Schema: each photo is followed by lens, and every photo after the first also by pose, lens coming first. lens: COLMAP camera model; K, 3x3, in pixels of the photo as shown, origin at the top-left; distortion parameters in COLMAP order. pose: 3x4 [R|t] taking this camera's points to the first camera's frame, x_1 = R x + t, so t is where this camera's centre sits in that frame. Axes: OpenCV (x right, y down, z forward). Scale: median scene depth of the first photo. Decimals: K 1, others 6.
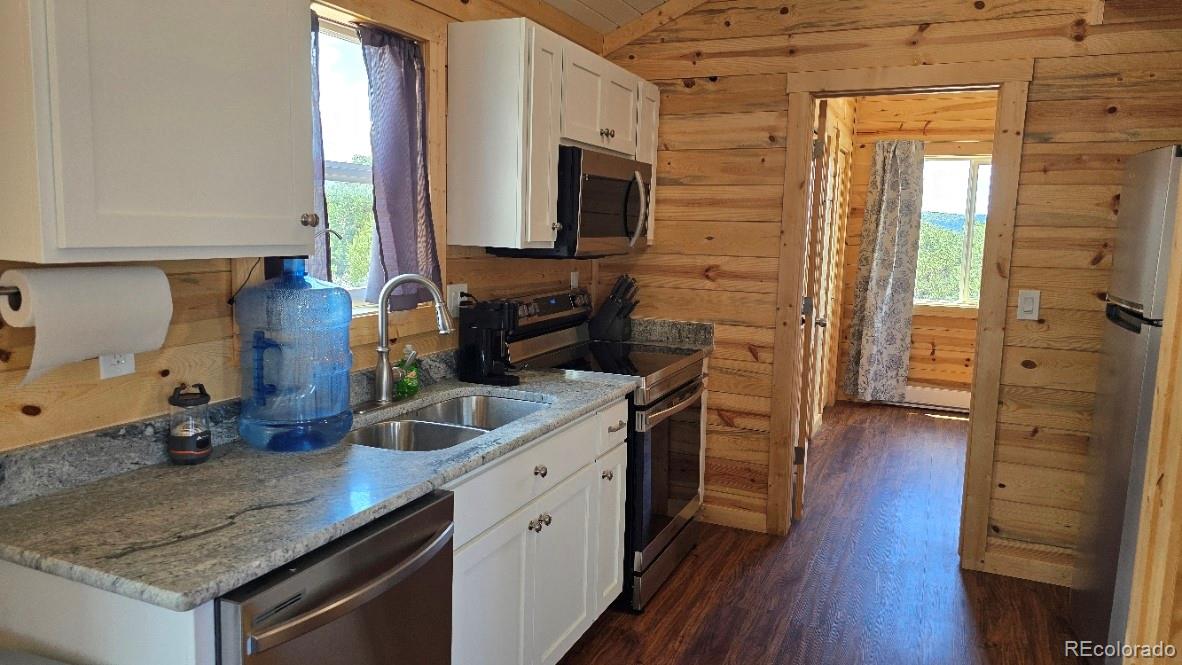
lens RADIAL K [[798.1, 0, 598.8], [0, 798.1, 321.4], [0, 0, 1]] dist [0.035275, -0.017406]
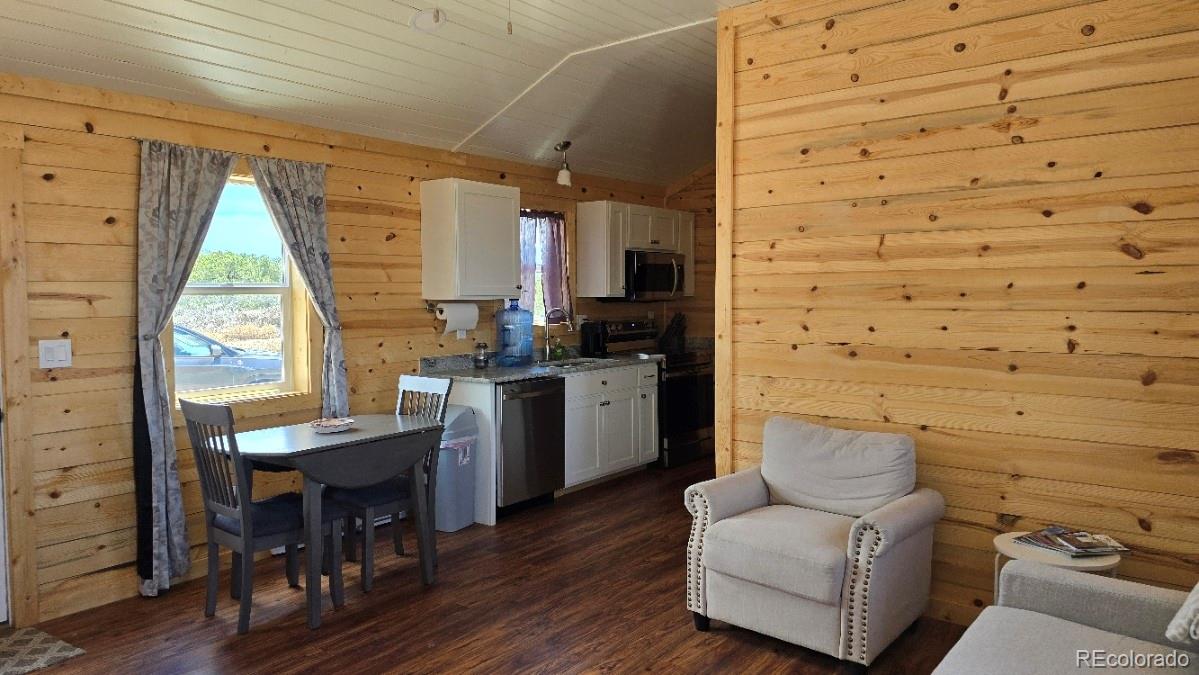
lens RADIAL K [[809.5, 0, 588.0], [0, 809.5, 330.2], [0, 0, 1]] dist [0.035275, -0.017406]
pose [[0.964561, -0.022885, -0.262865, 0.396315], [0.002570, 0.996999, -0.077368, 0.157303], [0.263847, 0.073950, 0.961726, -1.067043]]
